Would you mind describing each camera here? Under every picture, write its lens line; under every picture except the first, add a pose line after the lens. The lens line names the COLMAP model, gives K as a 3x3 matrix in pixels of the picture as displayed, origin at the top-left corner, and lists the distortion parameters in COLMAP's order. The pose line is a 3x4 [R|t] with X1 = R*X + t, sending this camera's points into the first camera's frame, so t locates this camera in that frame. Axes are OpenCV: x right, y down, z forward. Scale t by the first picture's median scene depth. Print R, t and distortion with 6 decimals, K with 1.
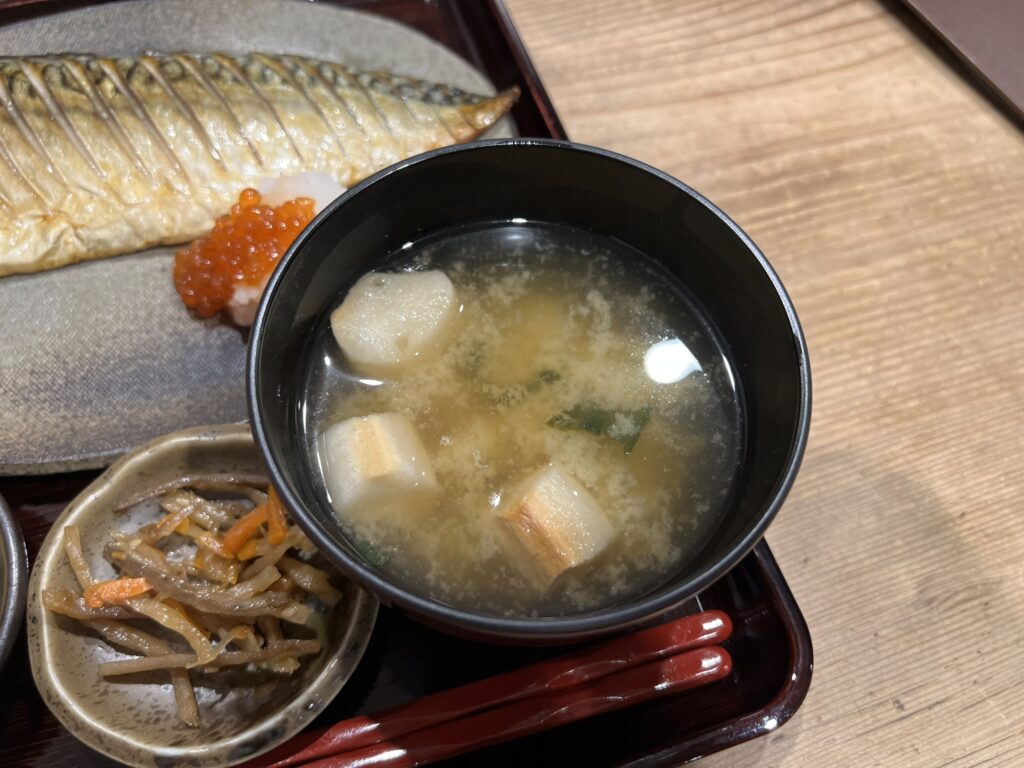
lens RADIAL K [[801.8, 0, 512.0], [0, 801.8, 384.0], [0, 0, 1]] dist [-0.005295, -0.018195]
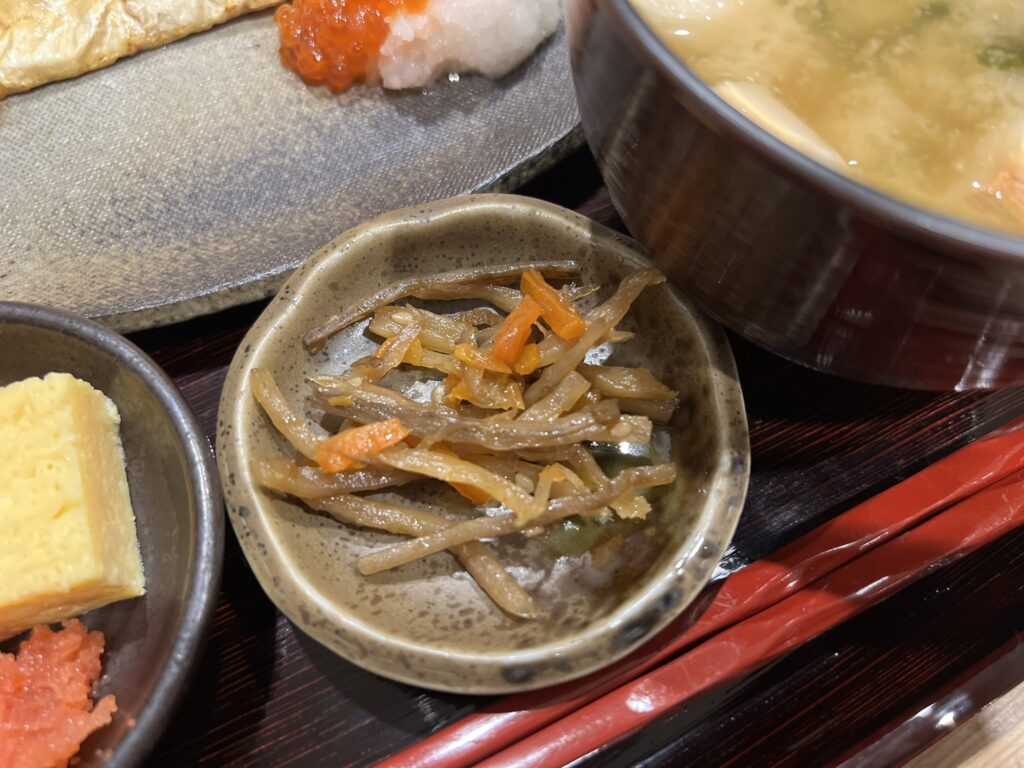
lens RADIAL K [[801.9, 0, 512.0], [0, 801.9, 384.0], [0, 0, 1]] dist [-0.001107, -0.038806]
pose [[0.982821, -0.180902, 0.036557, -0.353141], [0.178085, 0.981560, 0.069471, 0.170509], [-0.048451, -0.061767, 0.996914, 0.320684]]
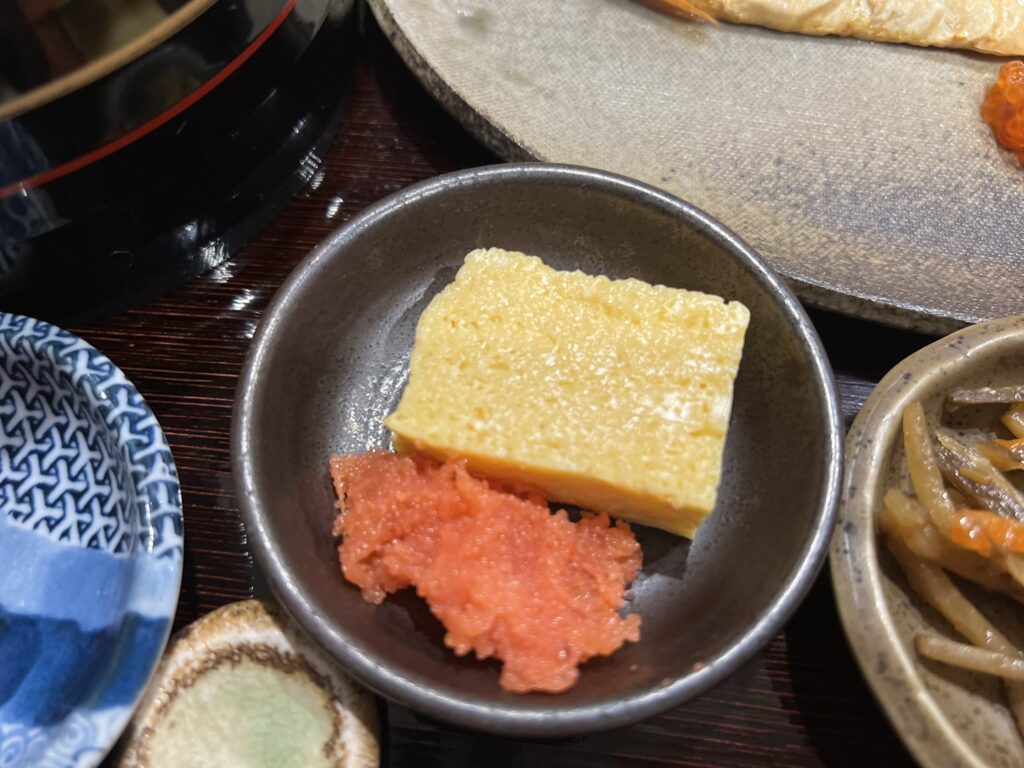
lens RADIAL K [[814.4, 0, 512.0], [0, 814.4, 384.0], [0, 0, 1]] dist [-0.022552, -0.014262]
pose [[0.917161, 0.350773, -0.189141, -0.681554], [-0.343001, 0.936457, 0.073470, 0.212171], [0.202894, -0.002509, 0.979198, 0.306200]]
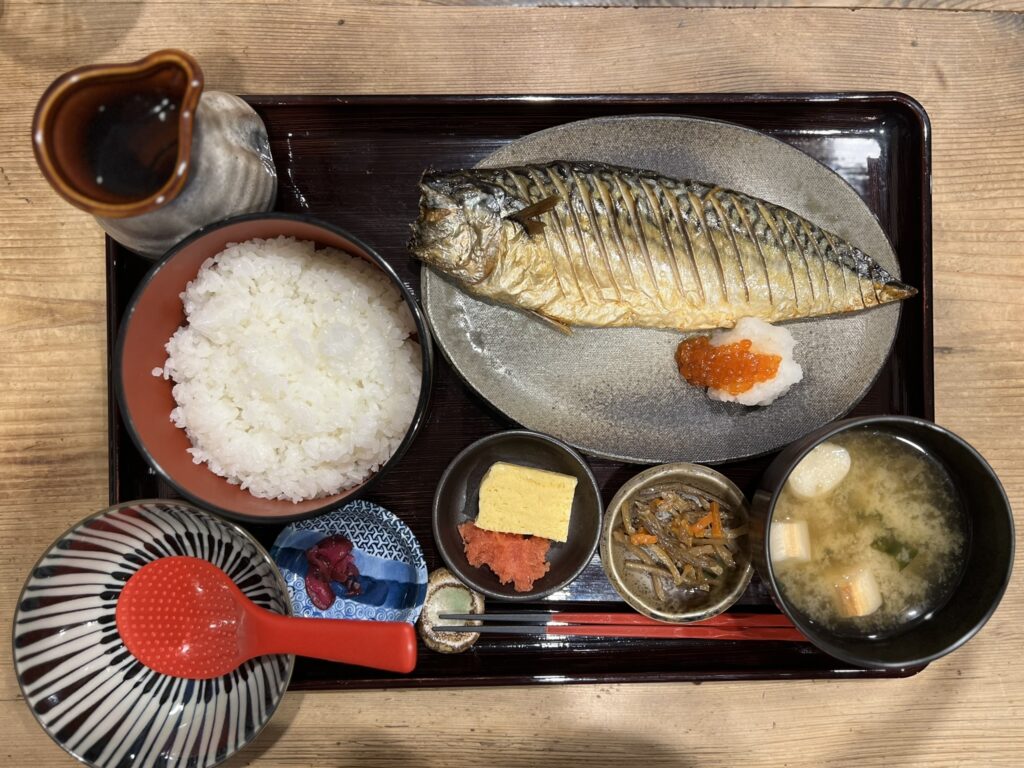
lens RADIAL K [[749.2, 0, 512.0], [0, 749.2, 384.0], [0, 0, 1]] dist [0.068572, -0.089841]
pose [[0.952141, 0.304230, -0.029516, -0.824470], [-0.259007, 0.854325, 0.450605, -0.858786], [0.162304, -0.421394, 0.892236, -0.663674]]
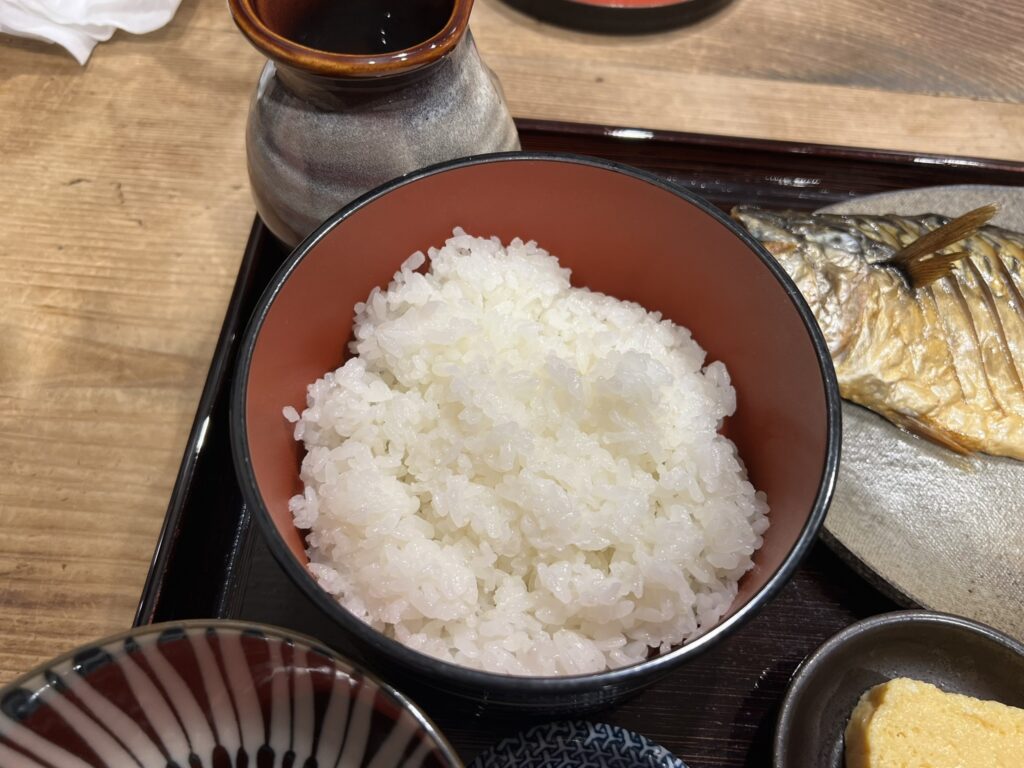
lens RADIAL K [[801.8, 0, 512.0], [0, 801.8, 384.0], [0, 0, 1]] dist [-0.005295, -0.018195]
pose [[0.917577, 0.337048, -0.210835, -1.207122], [-0.343820, 0.939023, 0.004811, -0.013455], [0.199601, 0.068075, 0.977510, -0.166505]]
